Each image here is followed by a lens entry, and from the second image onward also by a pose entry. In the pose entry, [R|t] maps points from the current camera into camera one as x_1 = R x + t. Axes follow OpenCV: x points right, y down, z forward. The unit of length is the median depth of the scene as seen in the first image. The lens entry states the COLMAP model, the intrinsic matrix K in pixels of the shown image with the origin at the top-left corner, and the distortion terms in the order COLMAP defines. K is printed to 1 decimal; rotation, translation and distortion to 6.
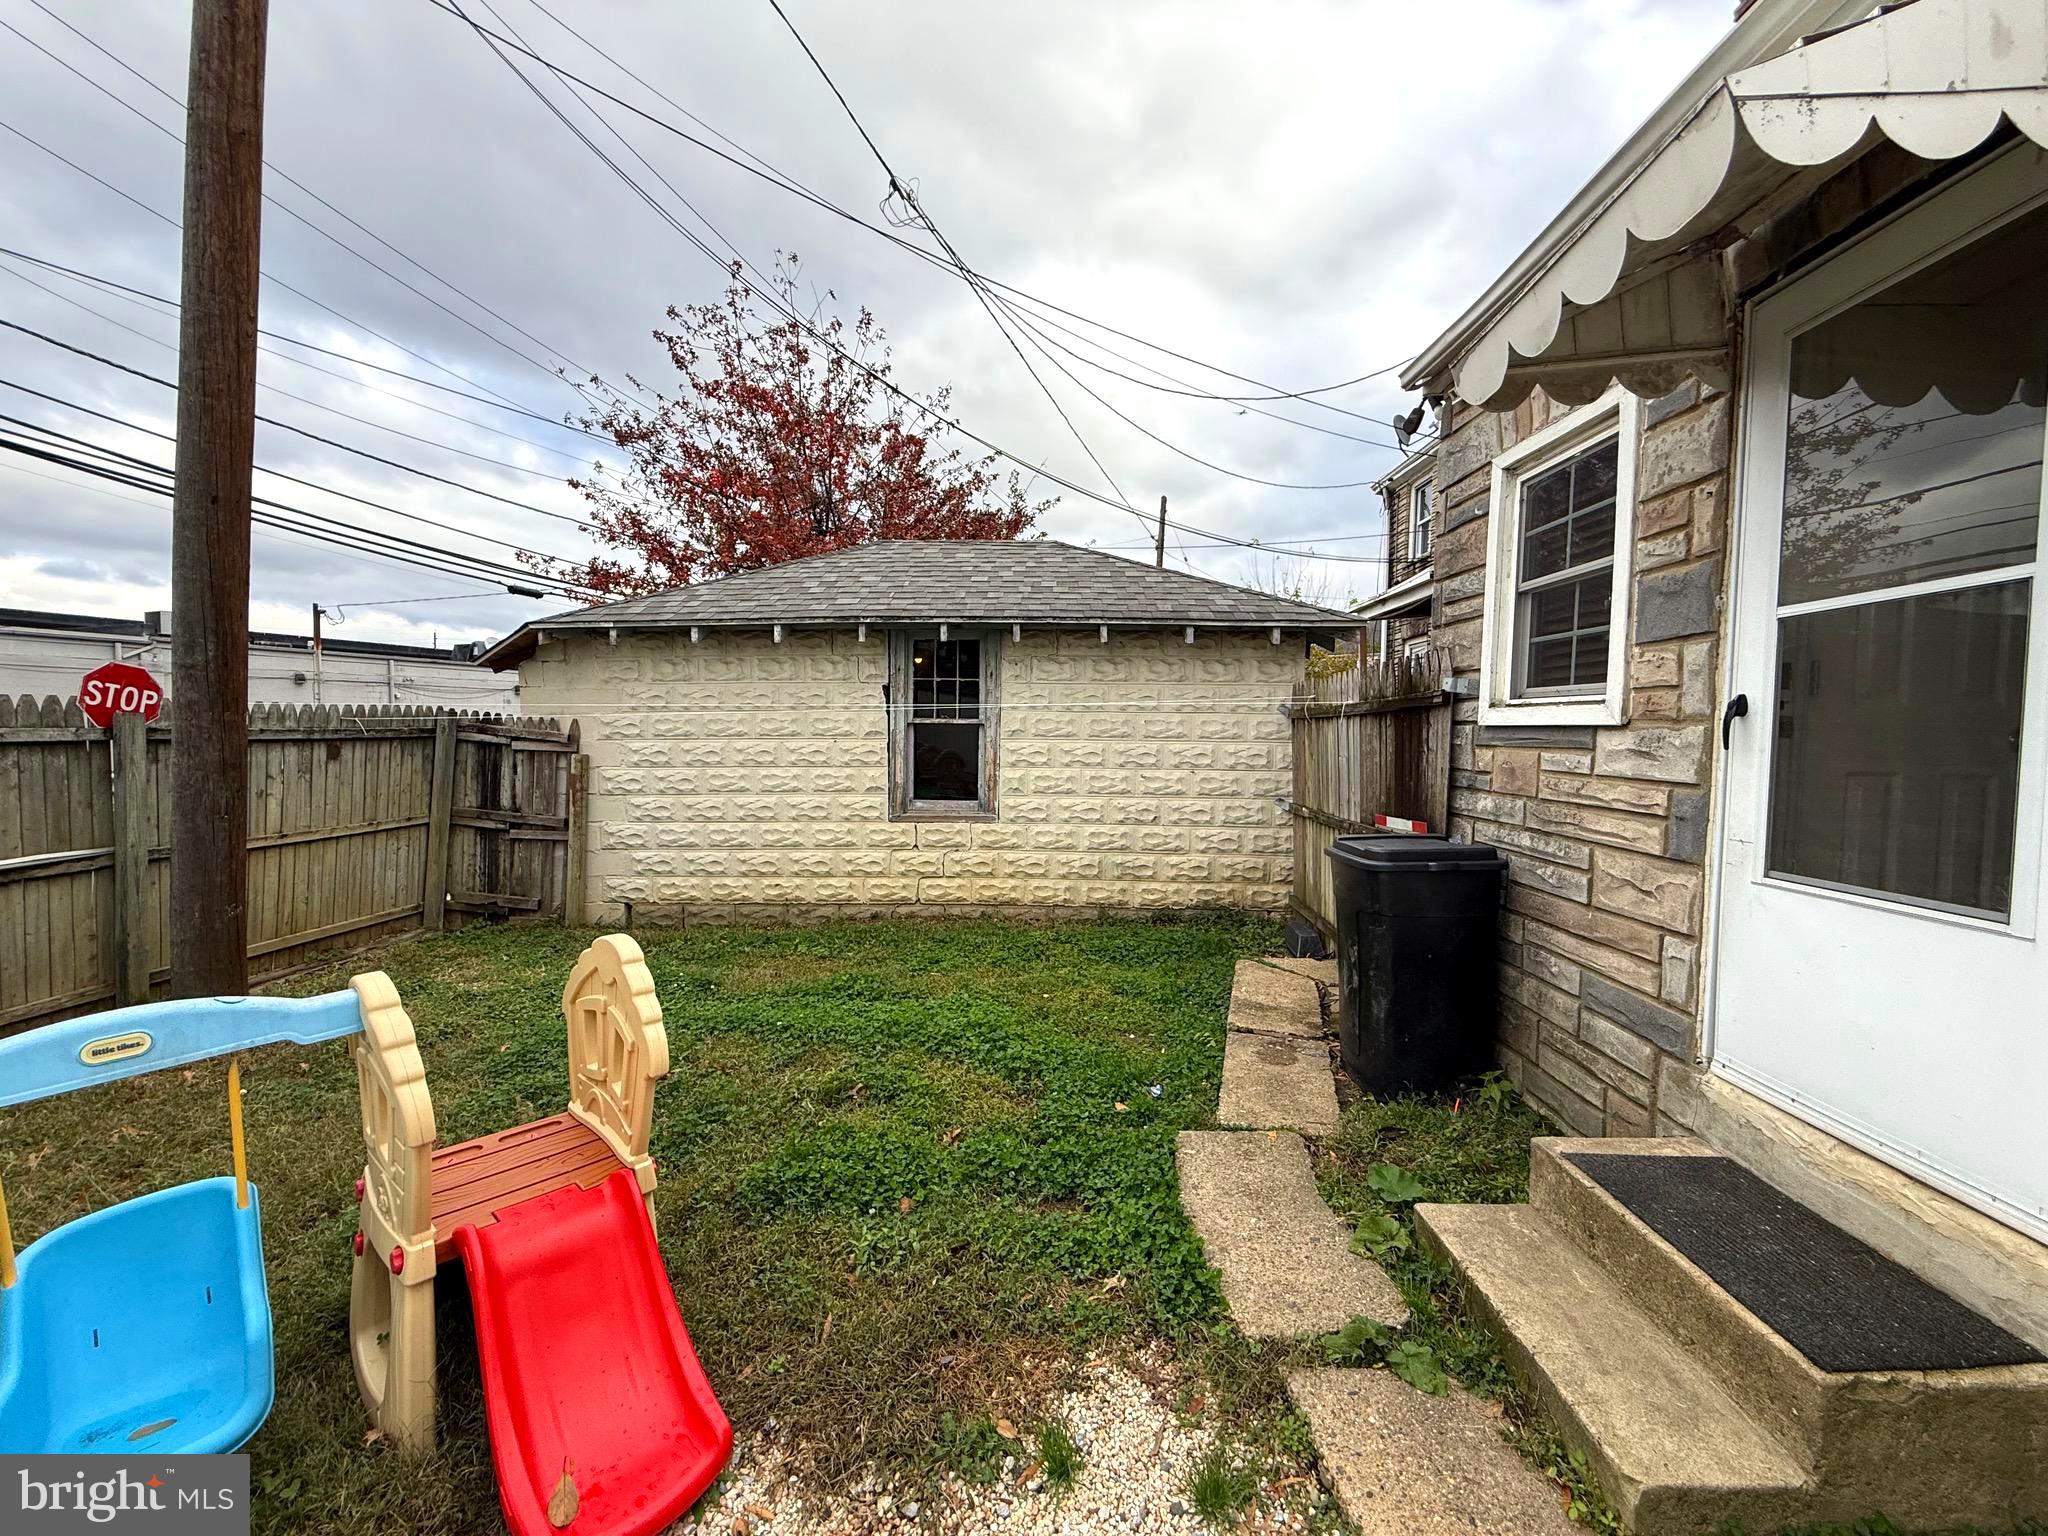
lens RADIAL K [[819.8, 0, 1024.0], [0, 819.8, 768.0], [0, 0, 1]] dist [0.007581, -0.000019]
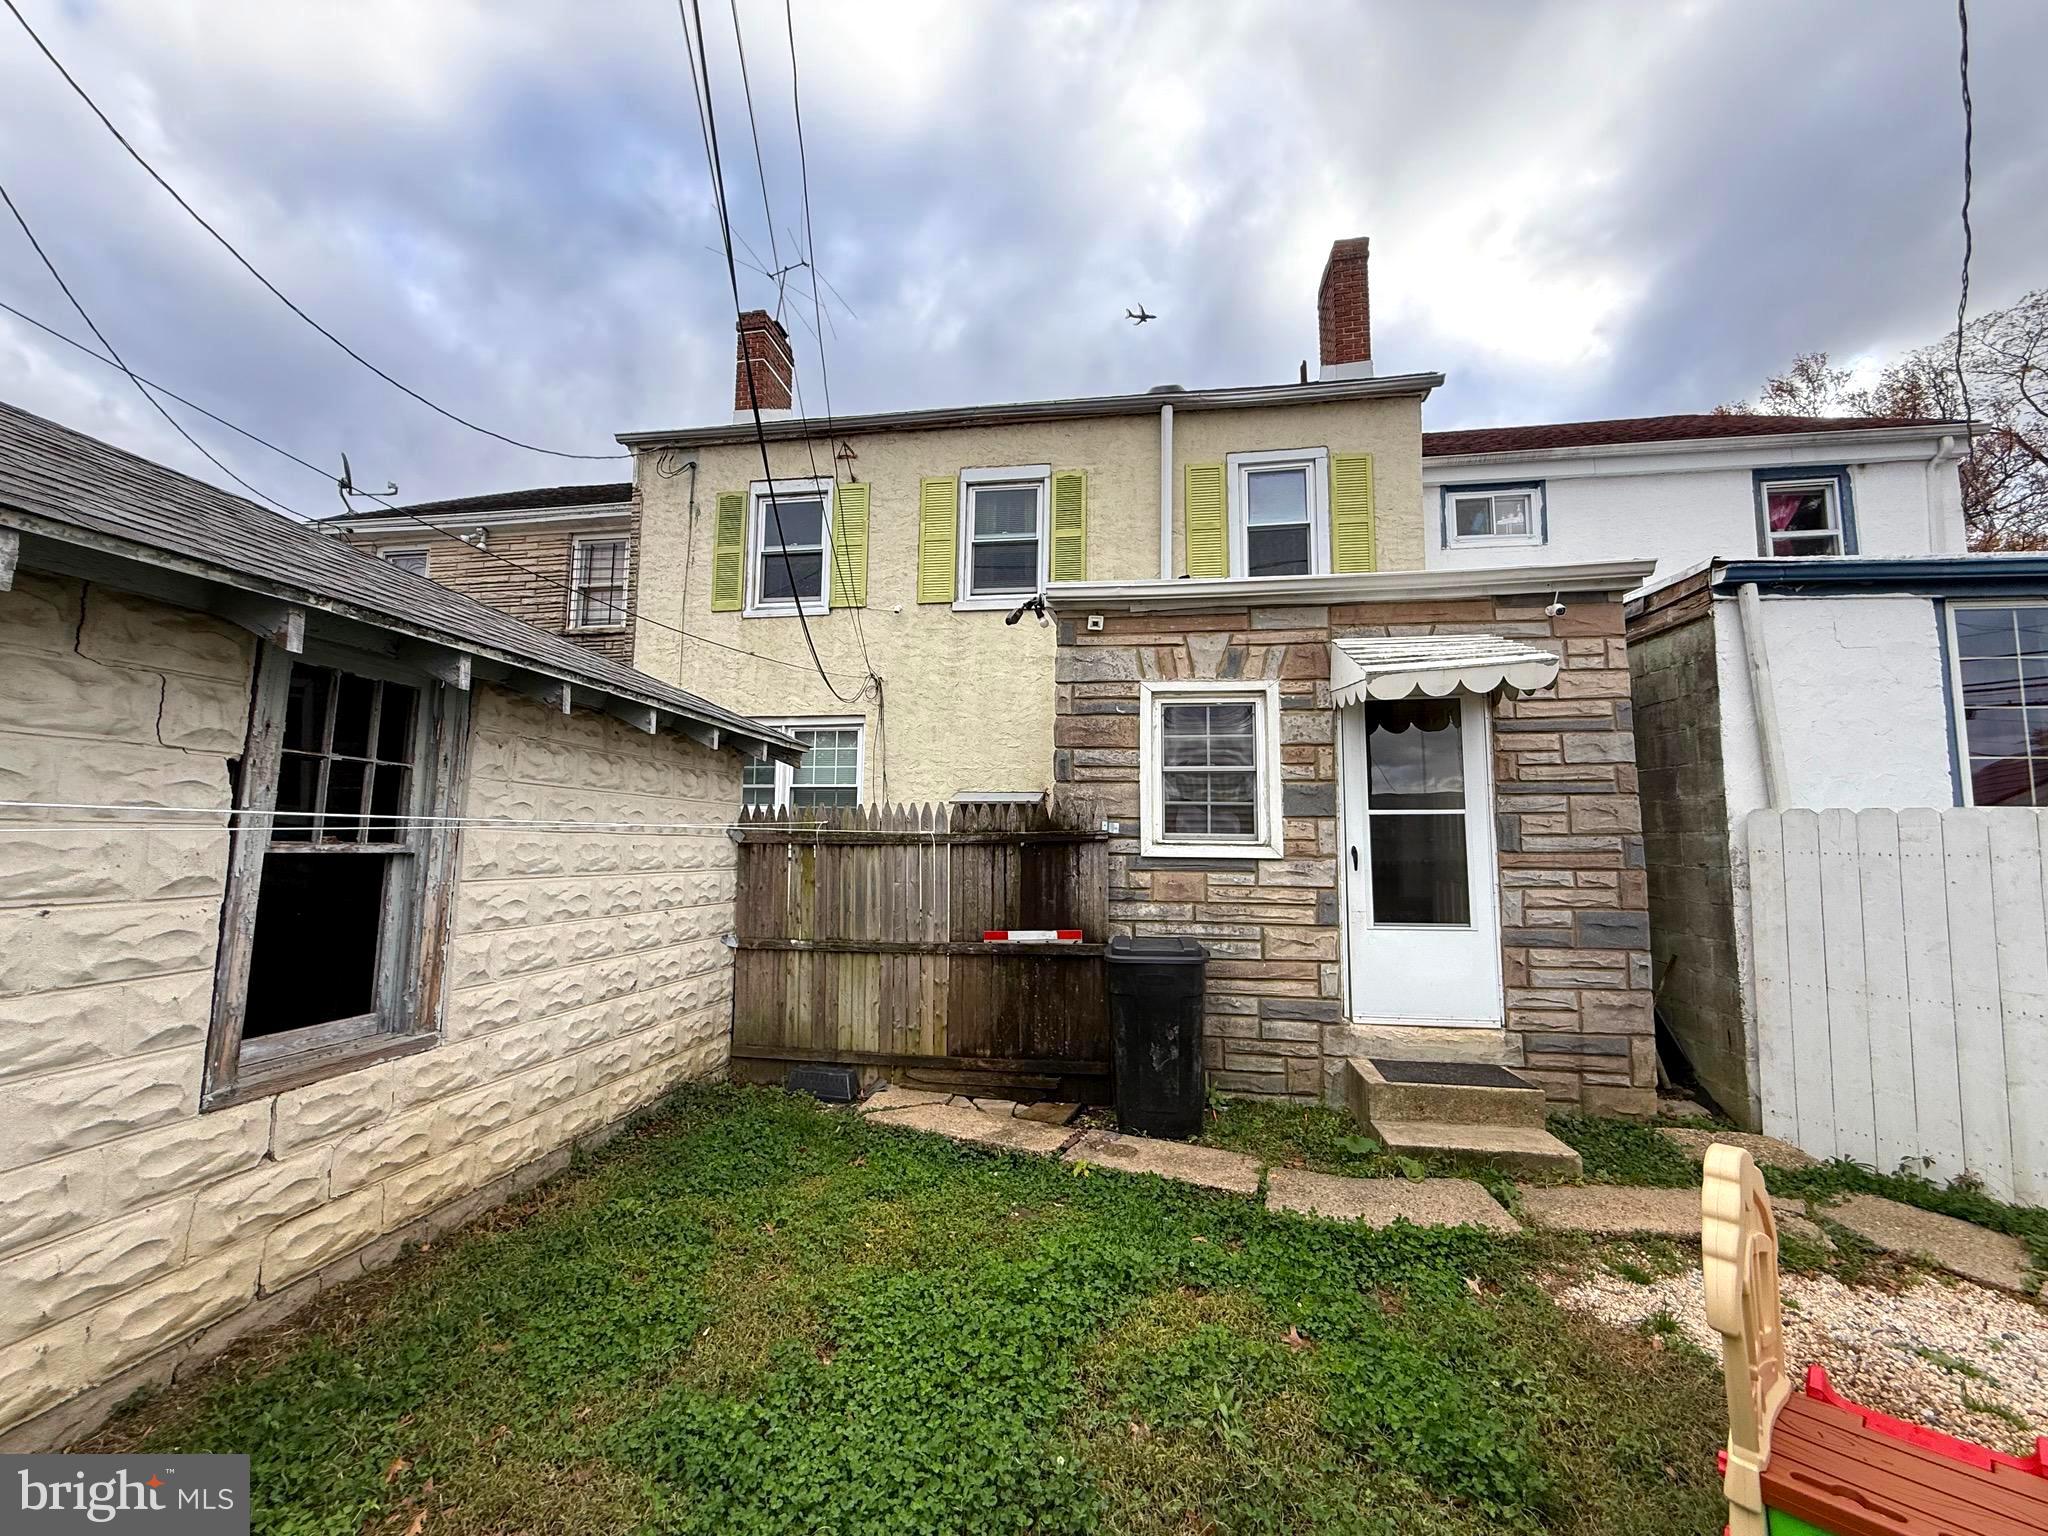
lens RADIAL K [[819.8, 0, 1024.0], [0, 819.8, 768.0], [0, 0, 1]] dist [0.007581, -0.000019]
pose [[0.119049, 0.088007, 0.988980, -0.947567], [0.038918, 0.994885, -0.093217, -0.081697], [-0.992125, 0.049587, 0.115015, 1.043028]]
